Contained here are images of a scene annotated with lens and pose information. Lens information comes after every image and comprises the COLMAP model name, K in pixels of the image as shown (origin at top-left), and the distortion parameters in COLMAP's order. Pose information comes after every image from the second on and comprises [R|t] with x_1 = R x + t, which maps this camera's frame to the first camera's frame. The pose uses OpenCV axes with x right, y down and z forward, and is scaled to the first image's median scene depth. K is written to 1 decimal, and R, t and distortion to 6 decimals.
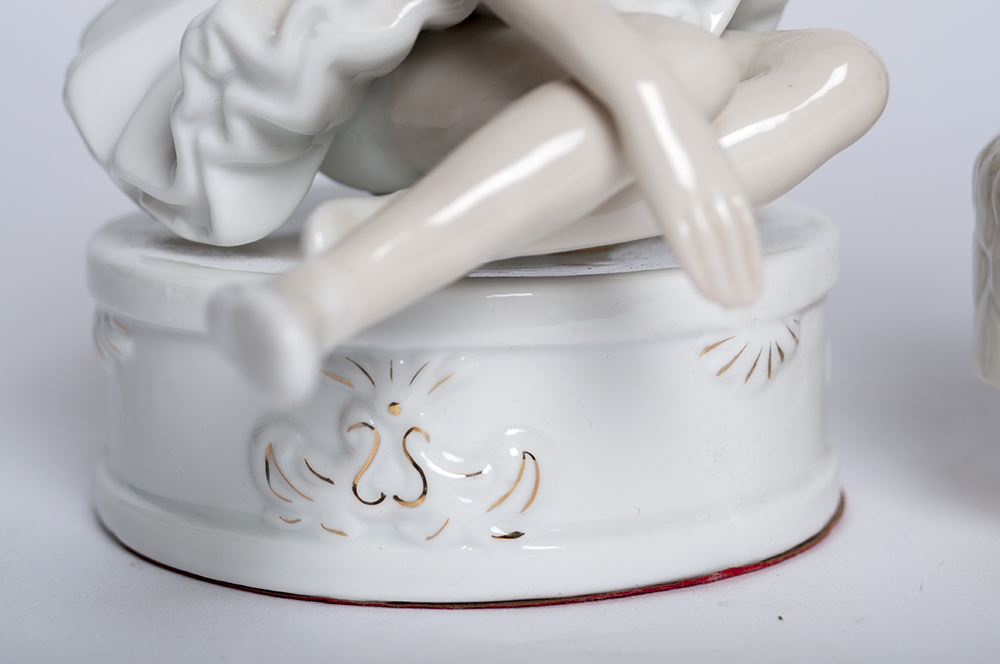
lens RADIAL K [[2820.1, 0, 500.0], [0, 2820.1, 332.0], [0, 0, 1]] dist [0.013504, 0.230119]
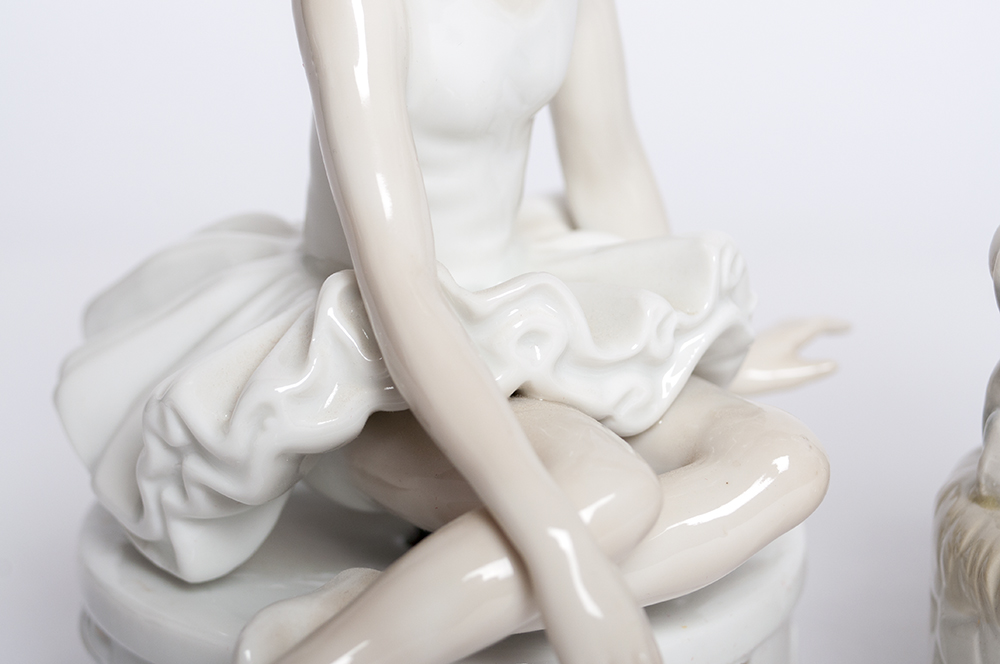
lens RADIAL K [[2820.1, 0, 500.0], [0, 2820.1, 332.0], [0, 0, 1]] dist [0.013504, 0.230119]
pose [[0.996581, 0.037696, -0.073525, 0.091968], [-0.030249, 0.994538, 0.099893, -0.236486], [0.076889, -0.097327, 0.992278, -0.016276]]
